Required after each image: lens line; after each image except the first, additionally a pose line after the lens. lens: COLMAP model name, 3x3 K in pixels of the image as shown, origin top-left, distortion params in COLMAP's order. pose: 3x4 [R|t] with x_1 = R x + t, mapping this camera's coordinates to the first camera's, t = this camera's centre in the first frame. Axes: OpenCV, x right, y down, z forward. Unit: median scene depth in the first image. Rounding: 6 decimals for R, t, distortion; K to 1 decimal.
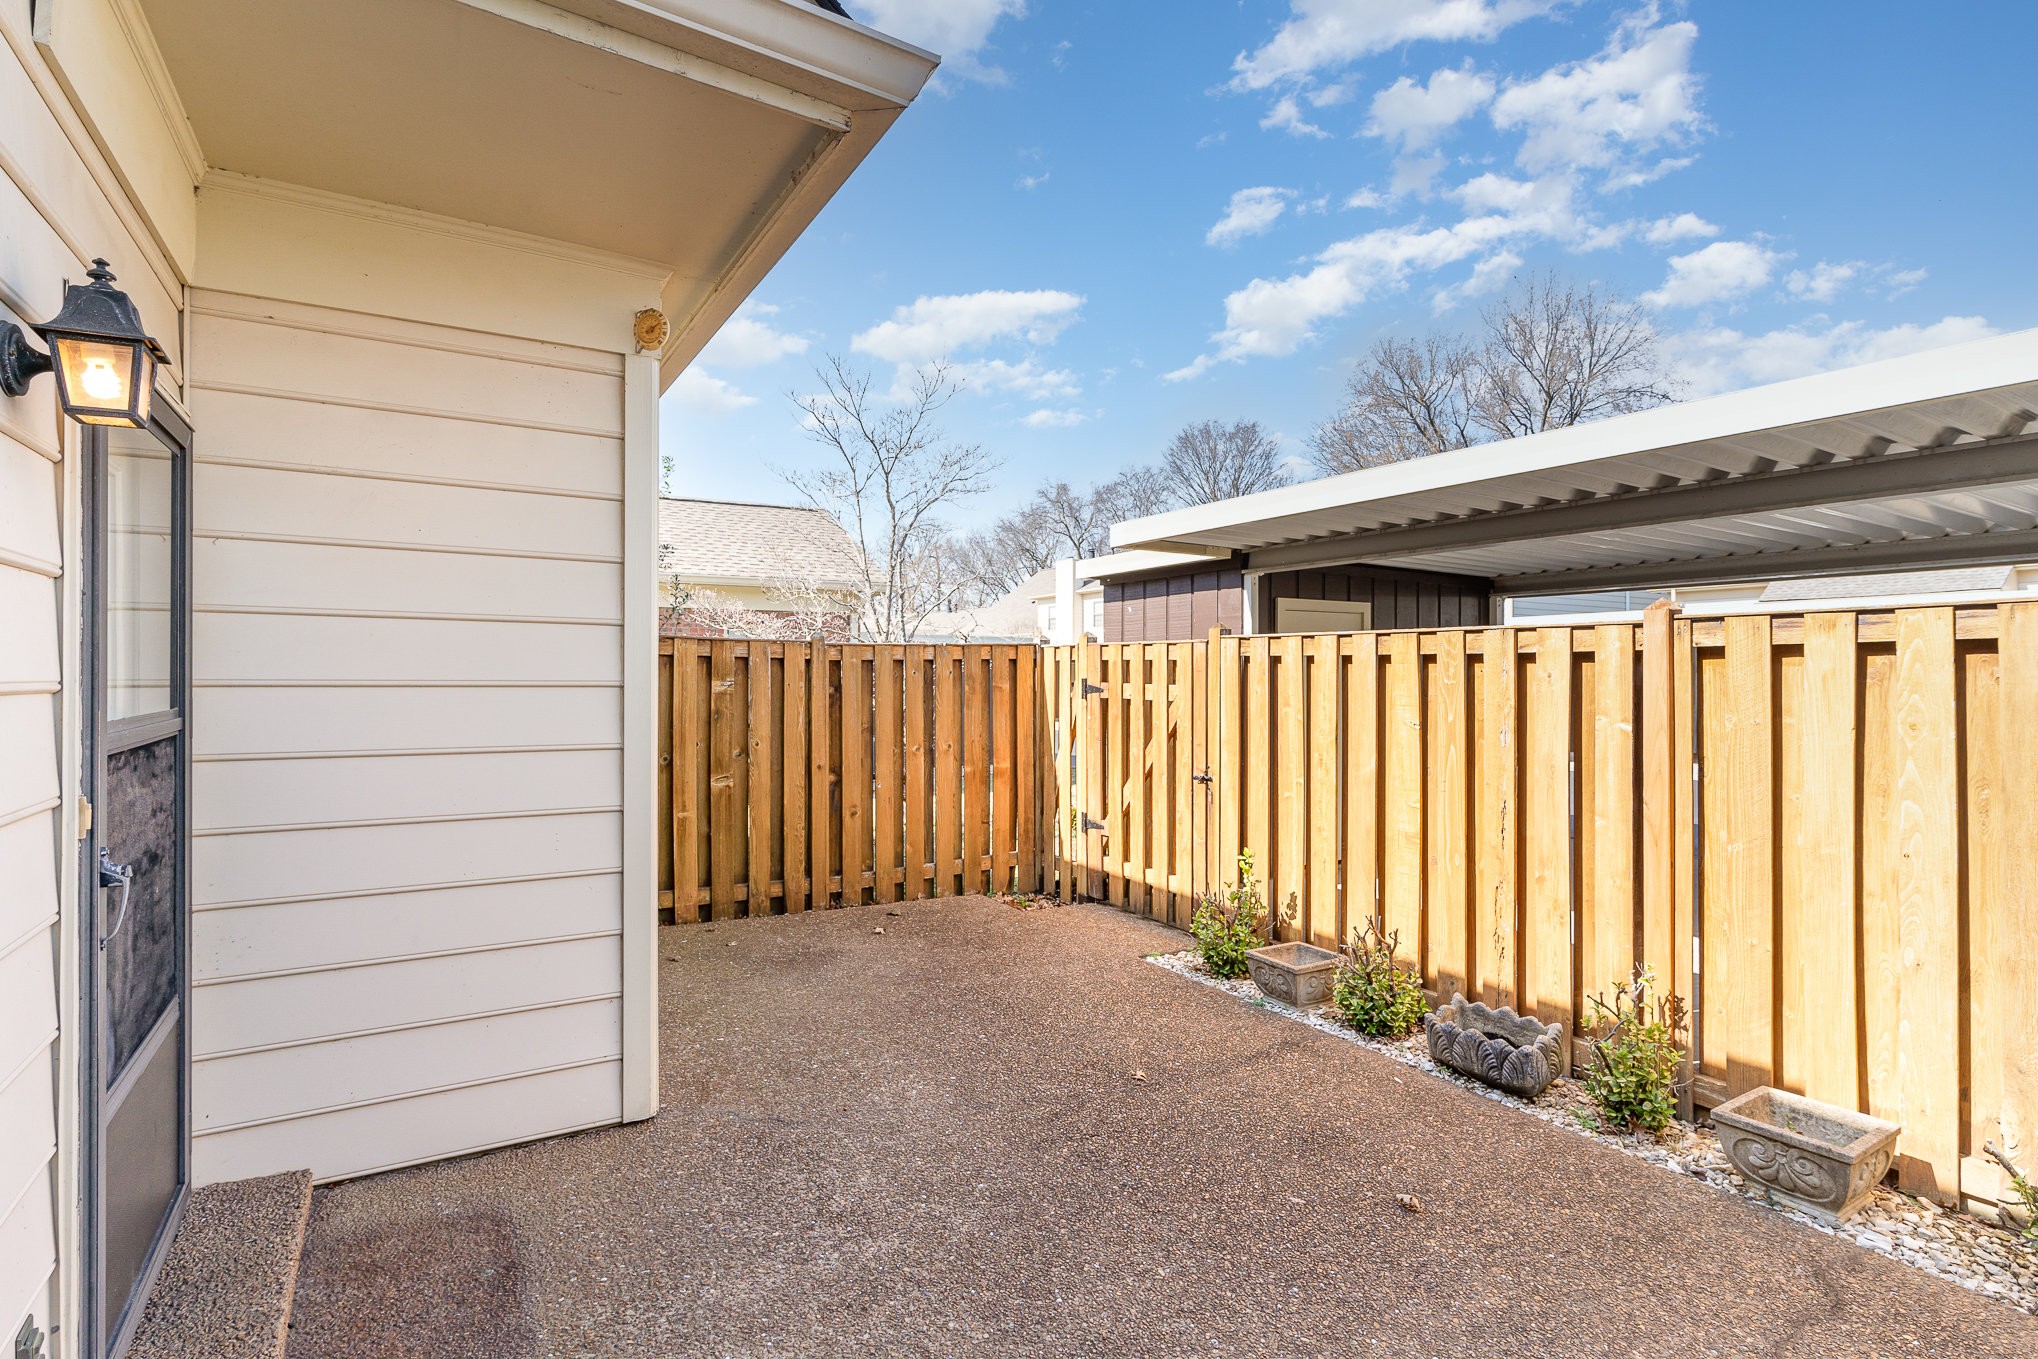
lens RADIAL K [[999.7, 0, 1021.5], [0, 999.7, 671.7], [0, 0, 1]] dist [0.000170, -0.000076]
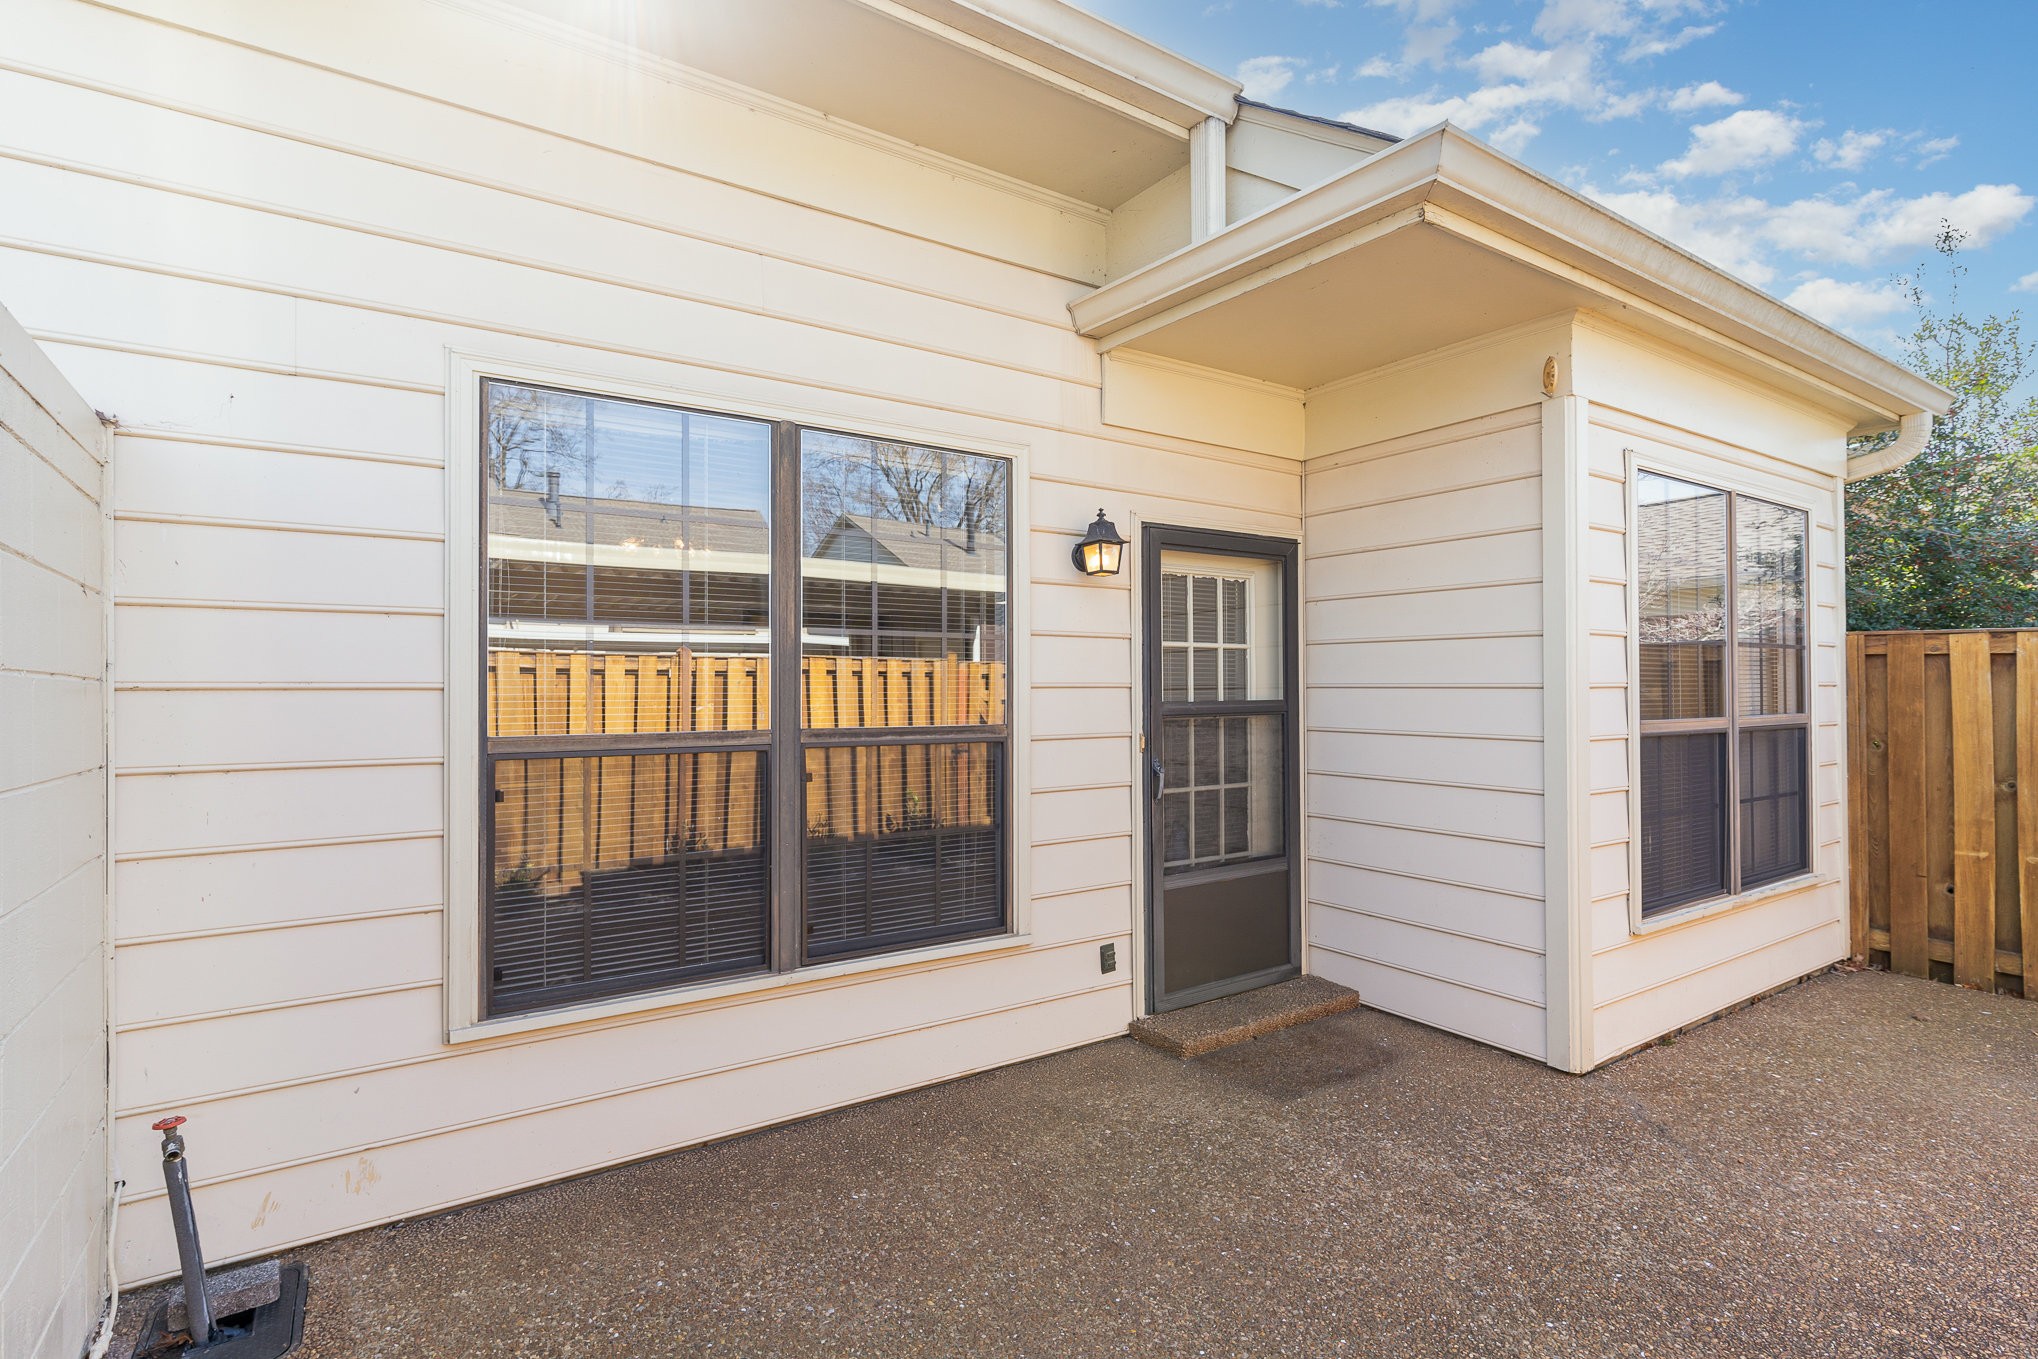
lens RADIAL K [[999.7, 0, 1021.5], [0, 999.7, 671.7], [0, 0, 1]] dist [0.000170, -0.000076]
pose [[0.053622, -0.013027, -0.998476, 0.482973], [0.004946, 0.999906, -0.012780, 0.004764], [0.998549, -0.004253, 0.053681, 0.217621]]
